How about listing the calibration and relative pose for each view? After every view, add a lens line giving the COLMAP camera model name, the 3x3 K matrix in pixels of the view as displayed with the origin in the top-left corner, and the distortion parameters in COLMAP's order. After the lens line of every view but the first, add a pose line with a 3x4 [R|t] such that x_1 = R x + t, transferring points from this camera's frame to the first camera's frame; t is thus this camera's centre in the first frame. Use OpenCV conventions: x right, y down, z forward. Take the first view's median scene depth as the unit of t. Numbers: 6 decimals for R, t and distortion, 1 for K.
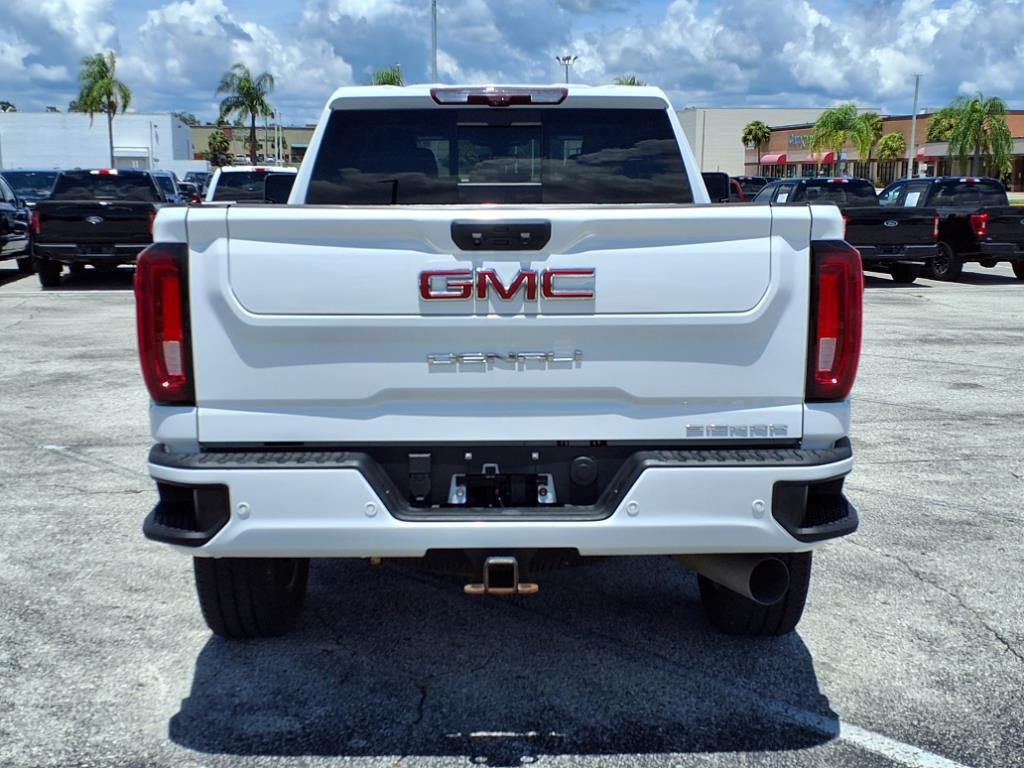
lens RADIAL K [[1295.3, 0, 512.0], [0, 1295.3, 384.0], [0, 0, 1]] dist [0.291150, -0.914529]
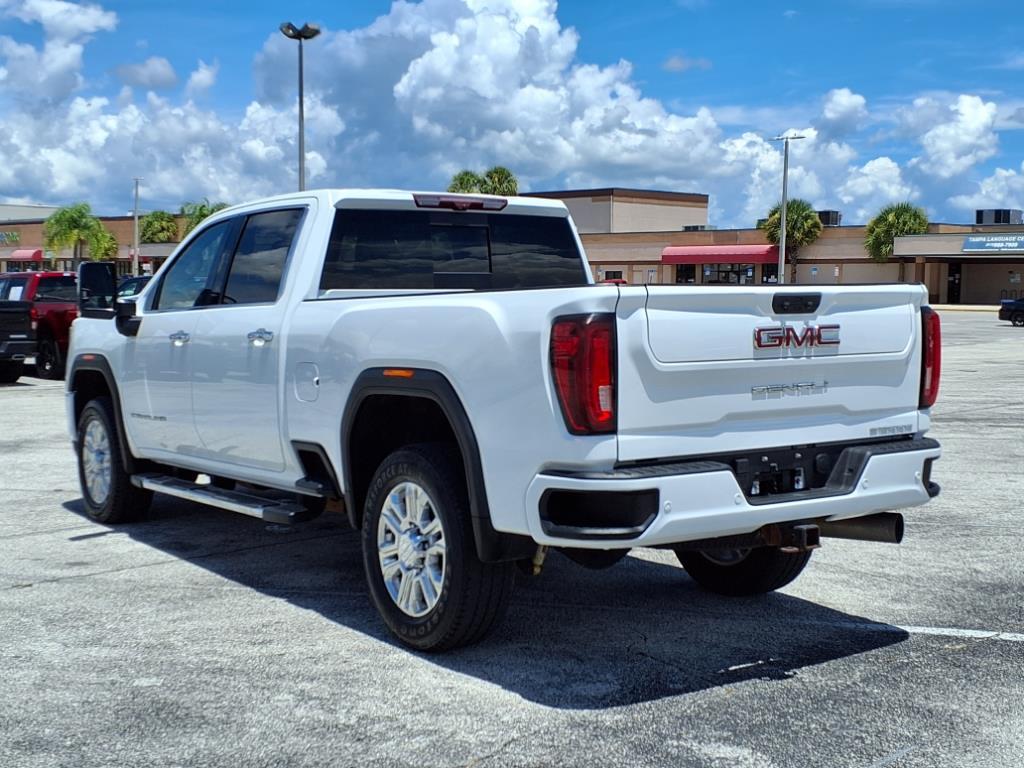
lens RADIAL K [[1295.3, 0, 512.0], [0, 1295.3, 384.0], [0, 0, 1]] dist [0.291150, -0.914529]
pose [[0.824720, -0.039101, 0.564189, -1.066422], [0.080859, 0.995510, -0.049205, 0.022229], [-0.559731, 0.086200, 0.824179, -0.029767]]
